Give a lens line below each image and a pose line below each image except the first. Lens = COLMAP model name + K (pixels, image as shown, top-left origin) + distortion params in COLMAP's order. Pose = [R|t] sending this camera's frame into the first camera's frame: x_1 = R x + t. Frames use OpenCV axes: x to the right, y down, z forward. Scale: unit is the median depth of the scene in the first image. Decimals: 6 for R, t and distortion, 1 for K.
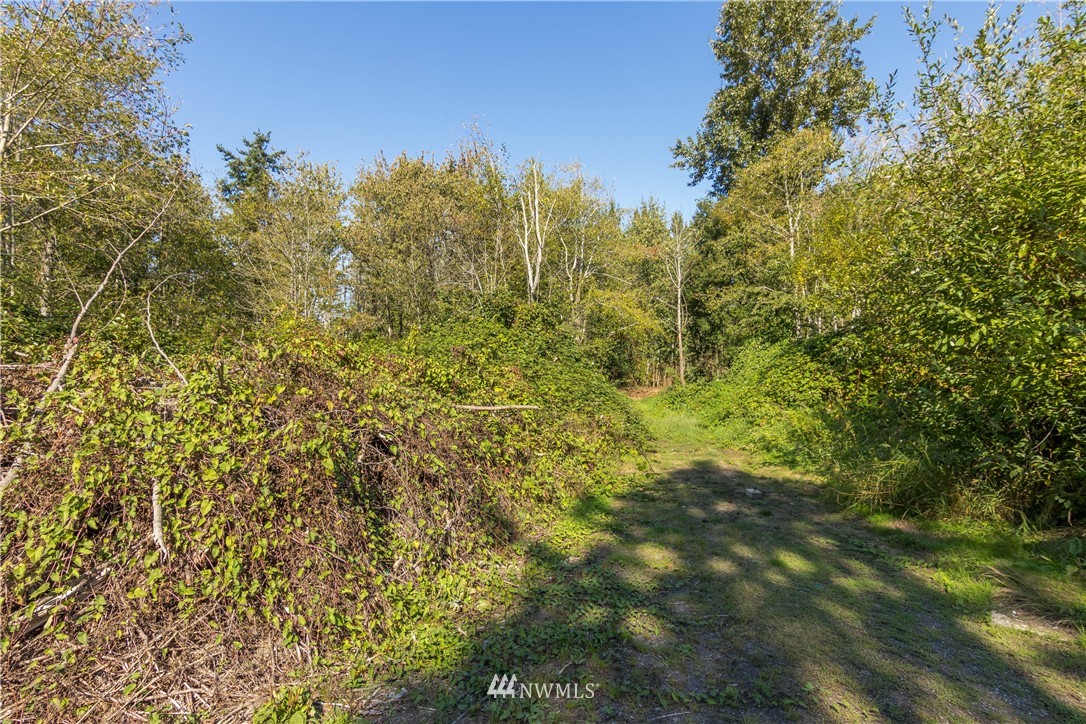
lens RADIAL K [[550.4, 0, 543.3], [0, 550.4, 362.5], [0, 0, 1]] dist [0.000831, 0.000893]
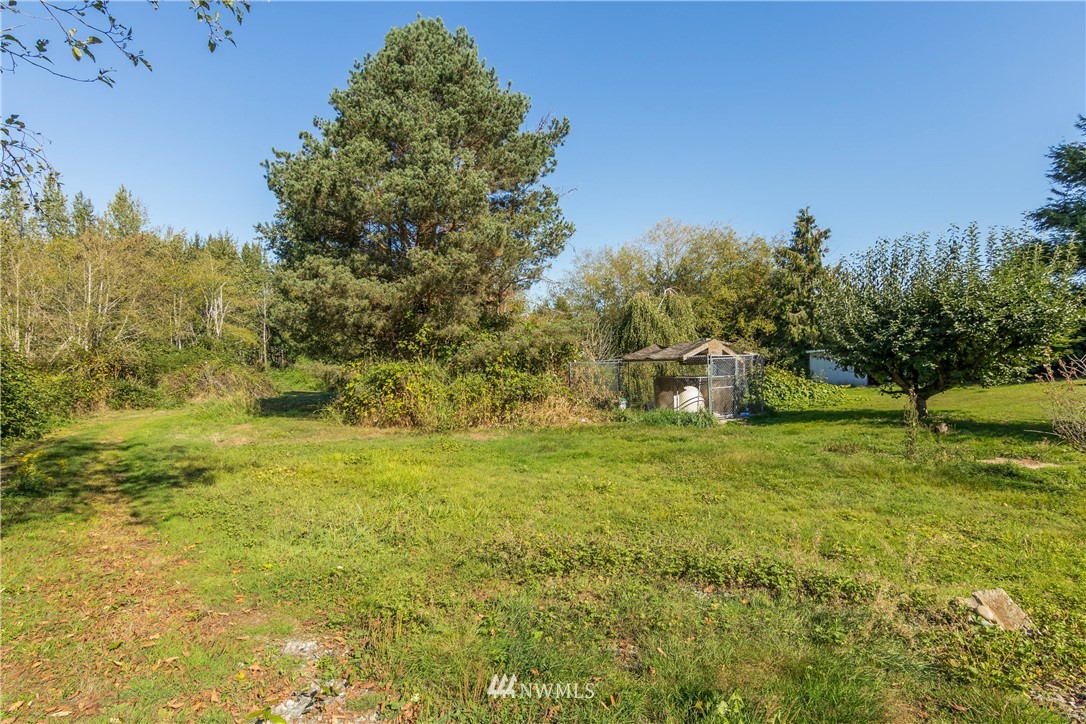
lens RADIAL K [[550.4, 0, 538.6], [0, 550.4, 364.3], [0, 0, 1]] dist [0.000831, 0.000893]
pose [[0.738406, -0.007383, 0.674316, -0.238146], [0.003387, 0.999968, 0.007239, 0.001898], [-0.674348, -0.003061, 0.738407, -0.739365]]
